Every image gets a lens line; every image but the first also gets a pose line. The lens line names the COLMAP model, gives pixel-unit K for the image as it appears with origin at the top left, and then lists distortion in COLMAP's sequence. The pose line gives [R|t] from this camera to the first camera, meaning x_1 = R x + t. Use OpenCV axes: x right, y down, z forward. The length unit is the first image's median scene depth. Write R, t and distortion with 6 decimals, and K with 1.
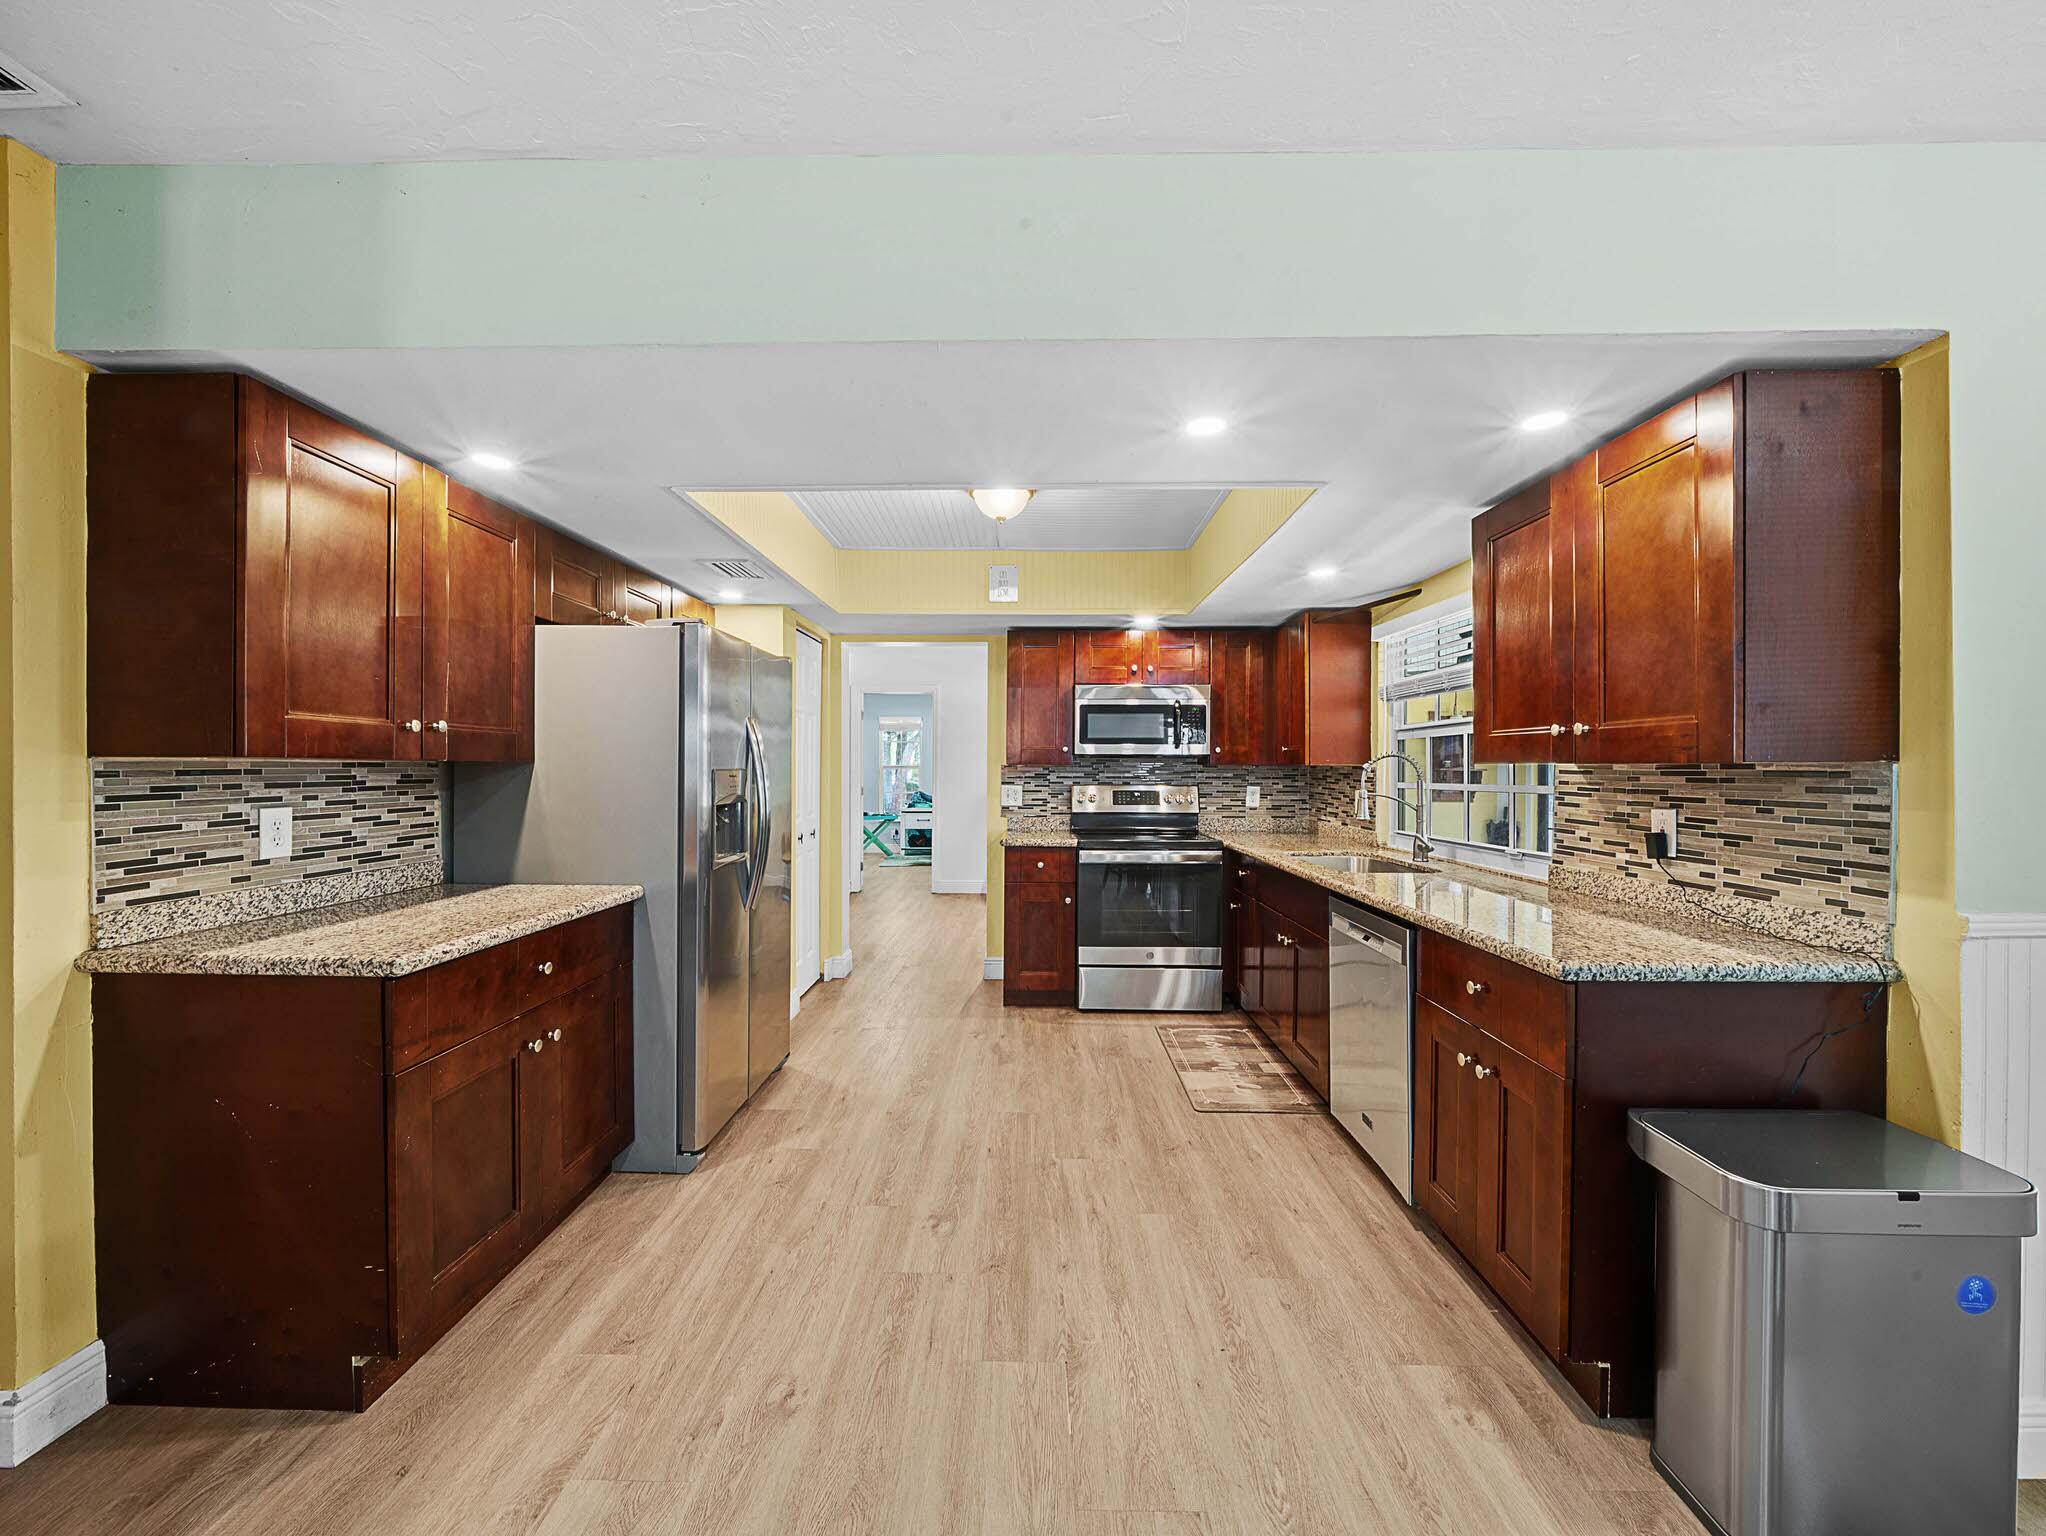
lens RADIAL K [[781.2, 0, 1017.6], [0, 781.2, 768.3], [0, 0, 1]] dist [-0.008244, -0.000072]
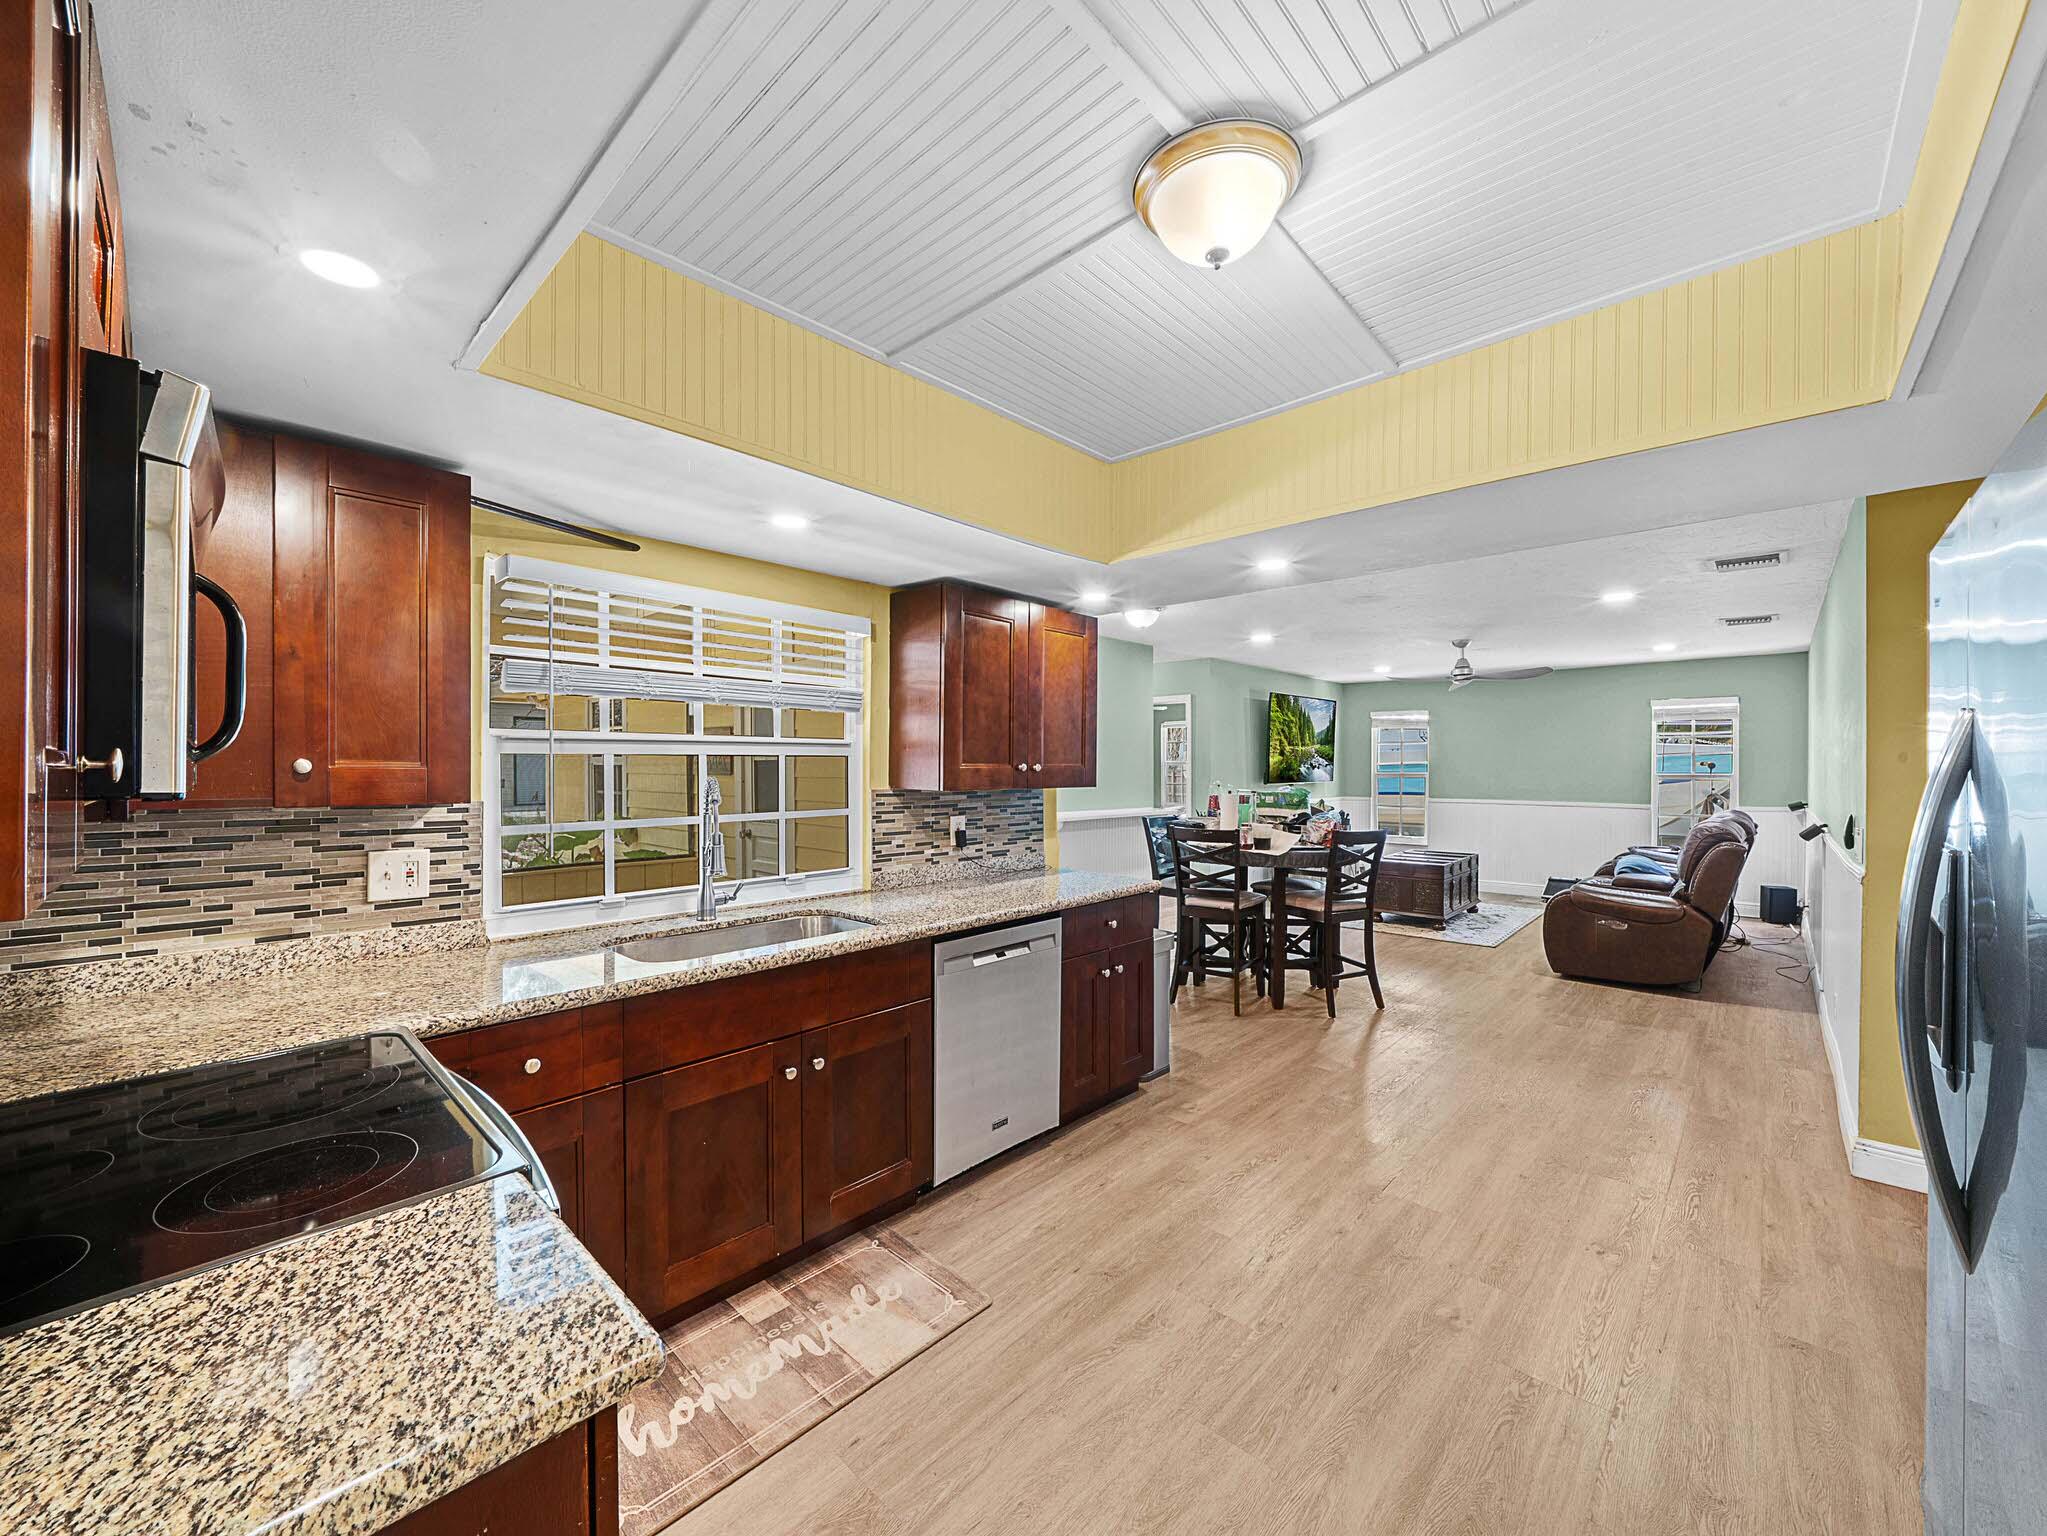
lens RADIAL K [[781.6, 0, 1026.2], [0, 781.6, 769.1], [0, 0, 1]] dist [-0.008244, -0.000072]
pose [[-0.738970, -0.001884, 0.673736, -0.325825], [-0.001204, 0.999998, 0.001475, -0.041911], [-0.673737, 0.000279, -0.738971, 1.895245]]
